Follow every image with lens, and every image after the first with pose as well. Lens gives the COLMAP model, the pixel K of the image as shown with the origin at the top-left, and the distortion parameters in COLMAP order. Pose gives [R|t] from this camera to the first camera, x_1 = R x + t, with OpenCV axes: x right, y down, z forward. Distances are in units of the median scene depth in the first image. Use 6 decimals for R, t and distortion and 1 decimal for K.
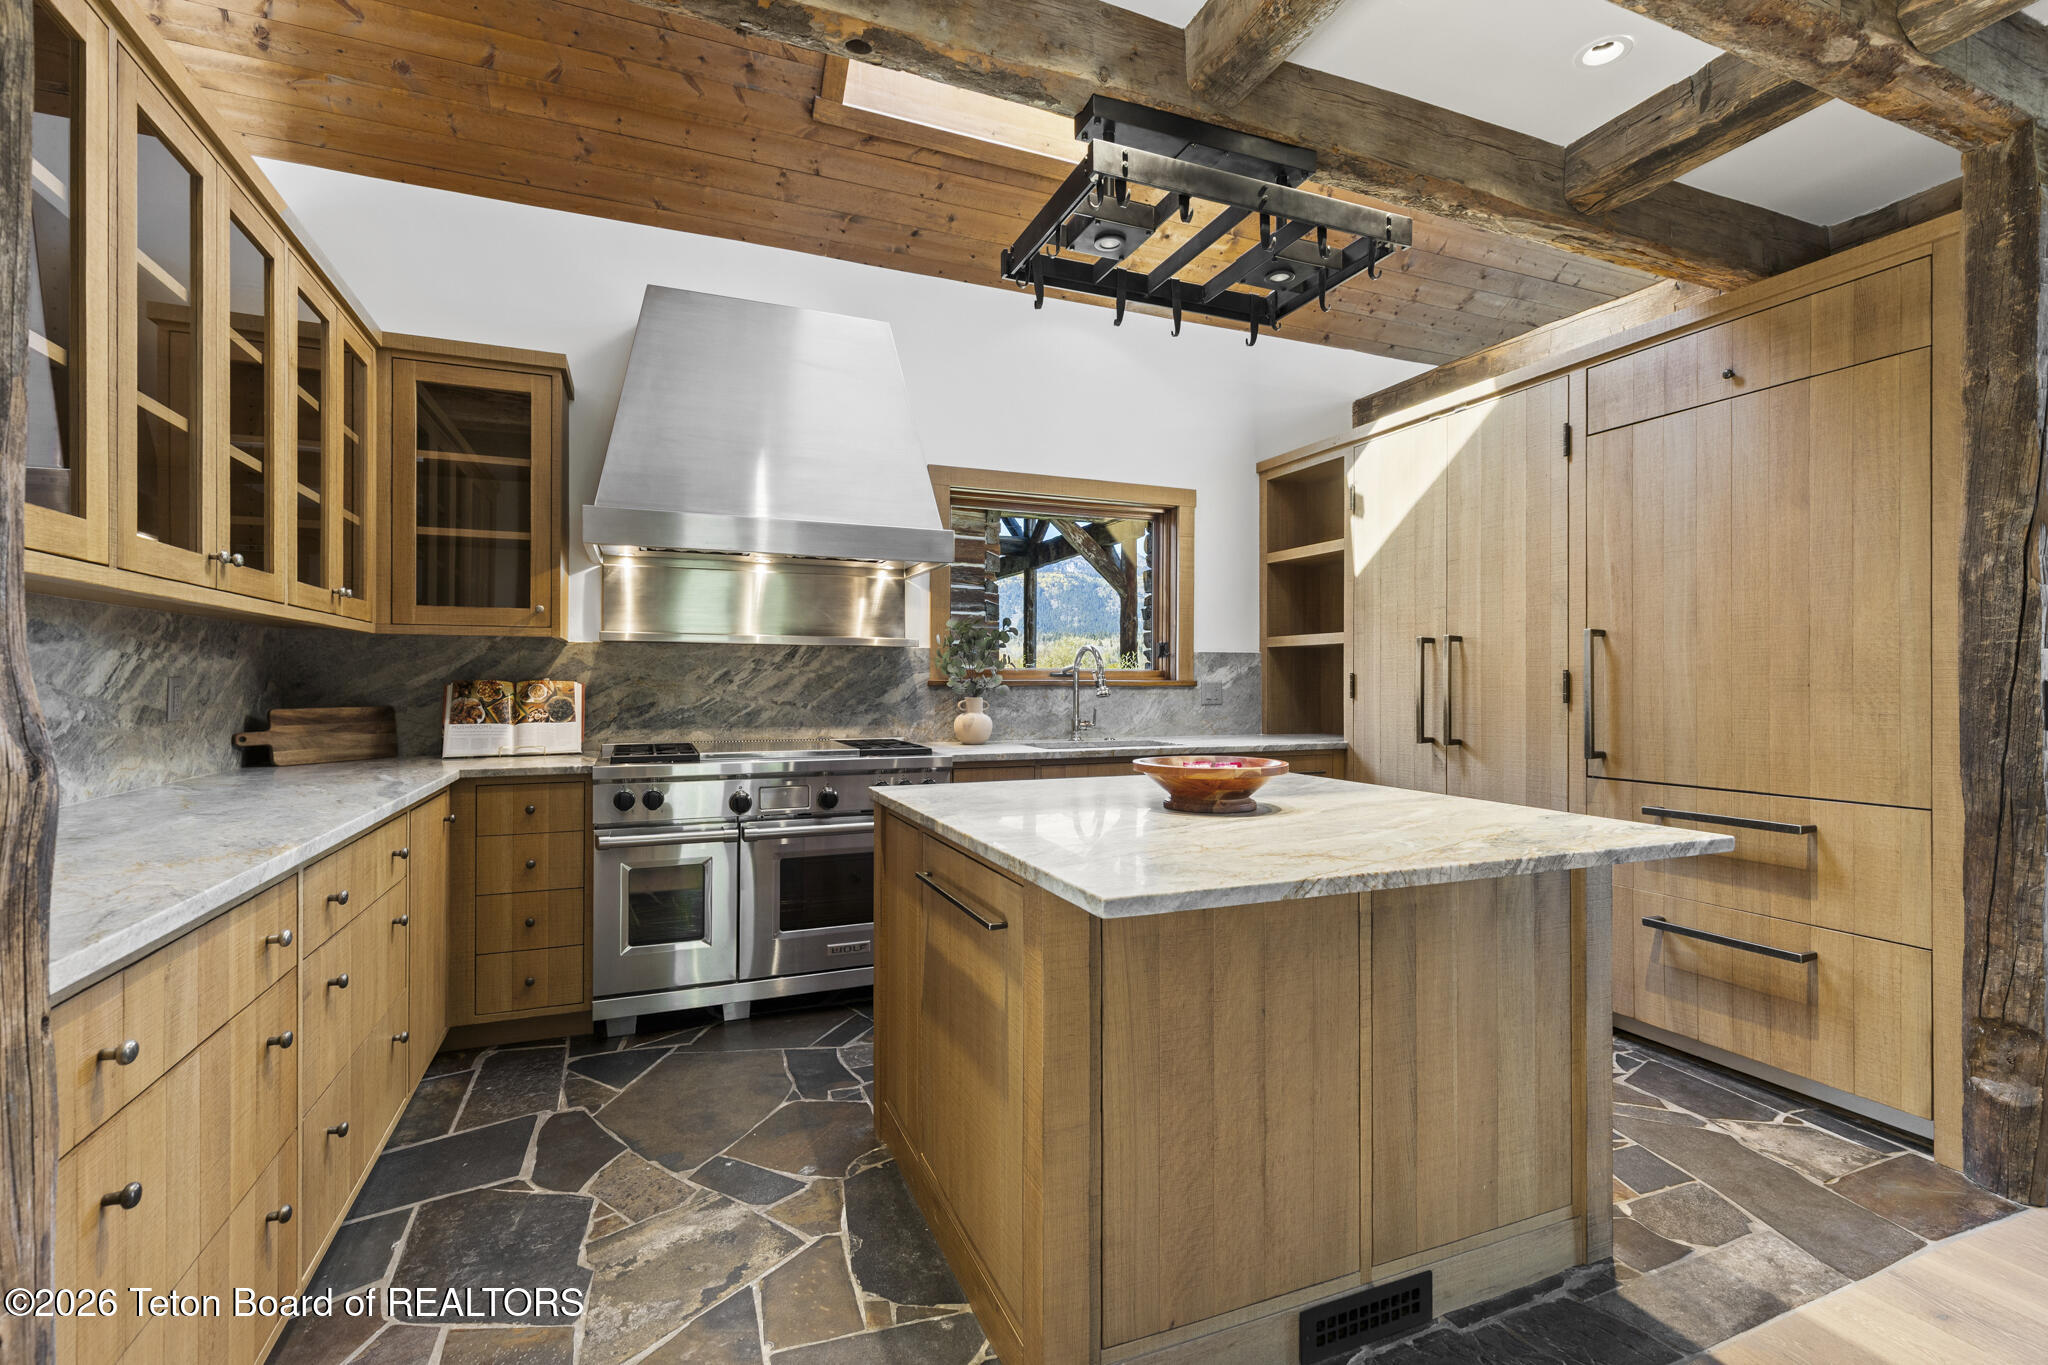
lens RADIAL K [[923.4, 0, 1024.0], [0, 923.4, 682.5], [0, 0, 1]] dist [0.000501, -0.000258]
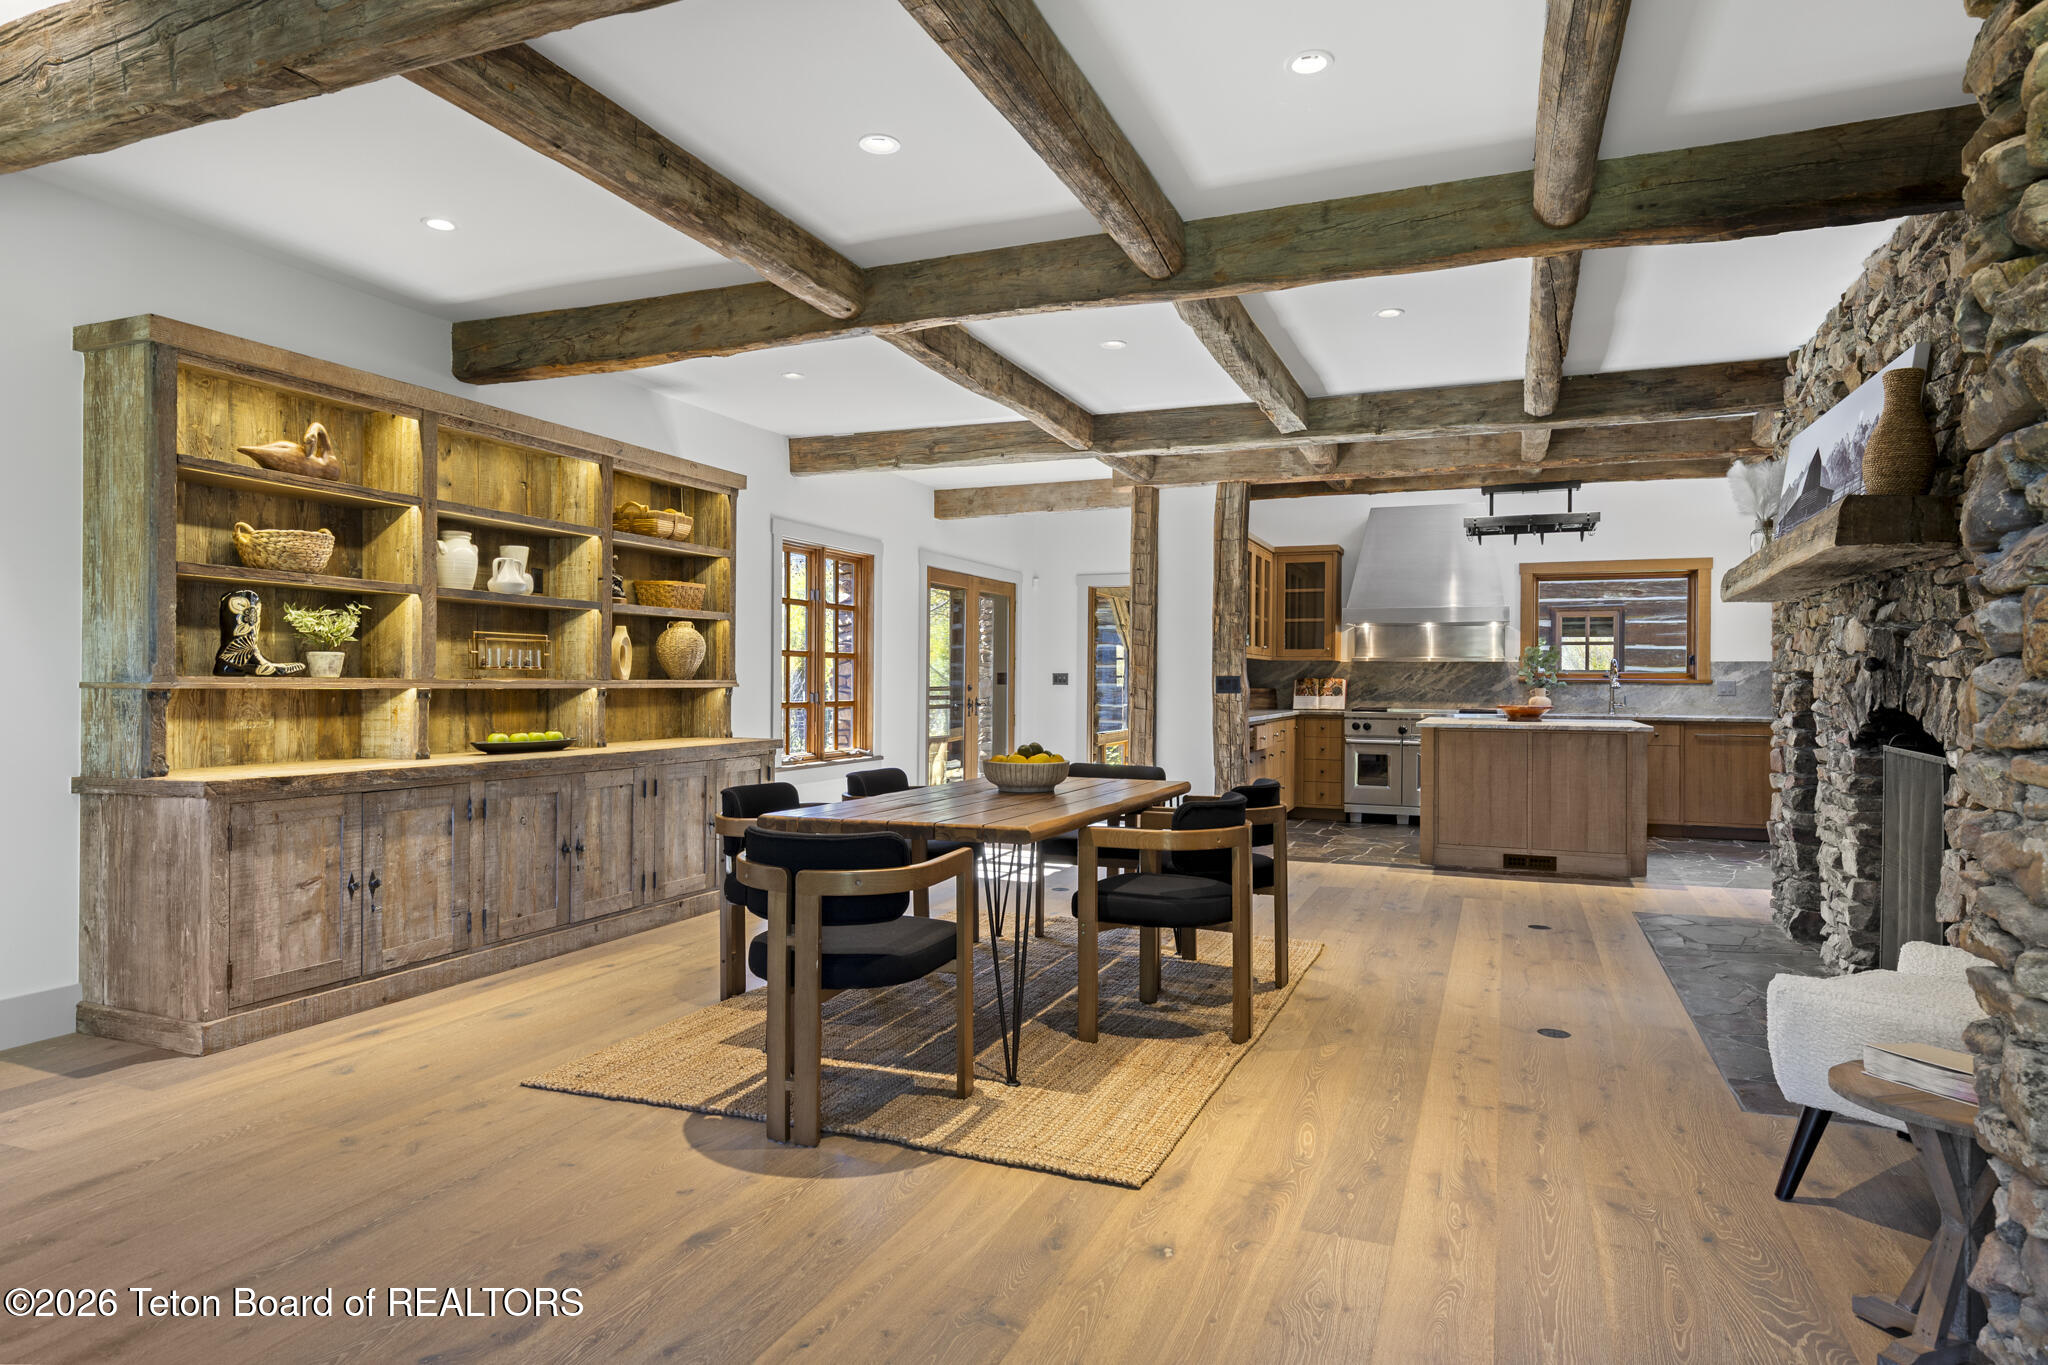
lens RADIAL K [[1172.4, 0, 1034.6], [0, 1172.4, 684.3], [0, 0, 1]] dist [0.007918, 0.000716]
pose [[0.716725, 0.004761, -0.697340, 0.910137], [-0.006799, 0.999977, -0.000161, 0.016551], [0.697323, 0.004856, 0.716741, -1.482155]]
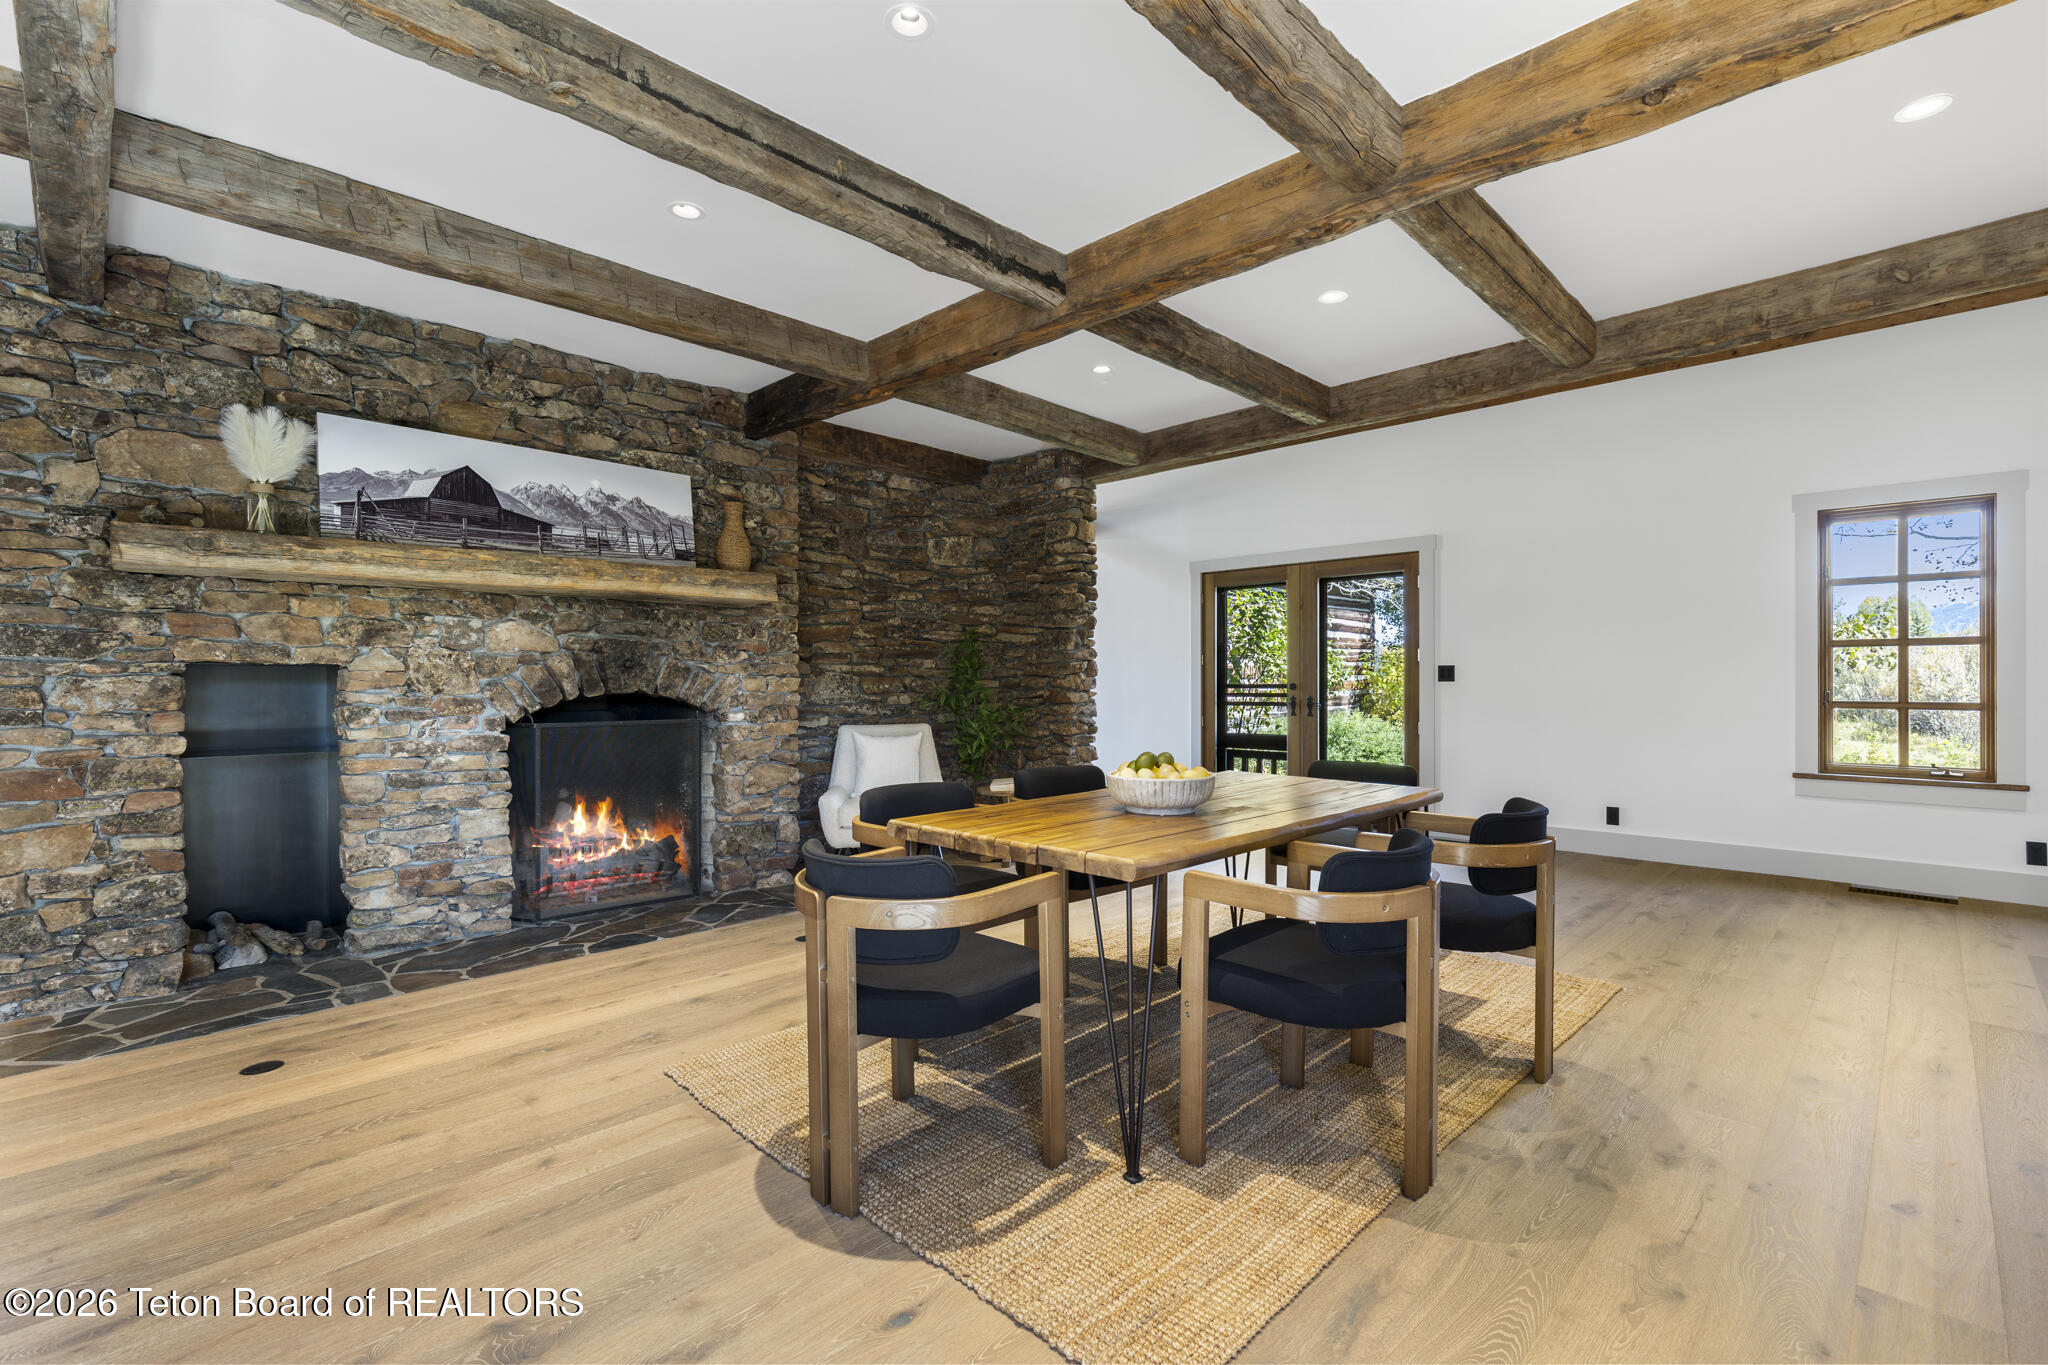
lens RADIAL K [[912.4, 0, 1027.0], [0, 912.4, 678.7], [0, 0, 1]] dist [0.006154, -0.001408]
pose [[-0.393986, 0.002070, 0.919114, -0.530002], [0.005124, 0.999987, -0.000056, 0.015983], [-0.919102, 0.004687, -0.393991, -0.271829]]
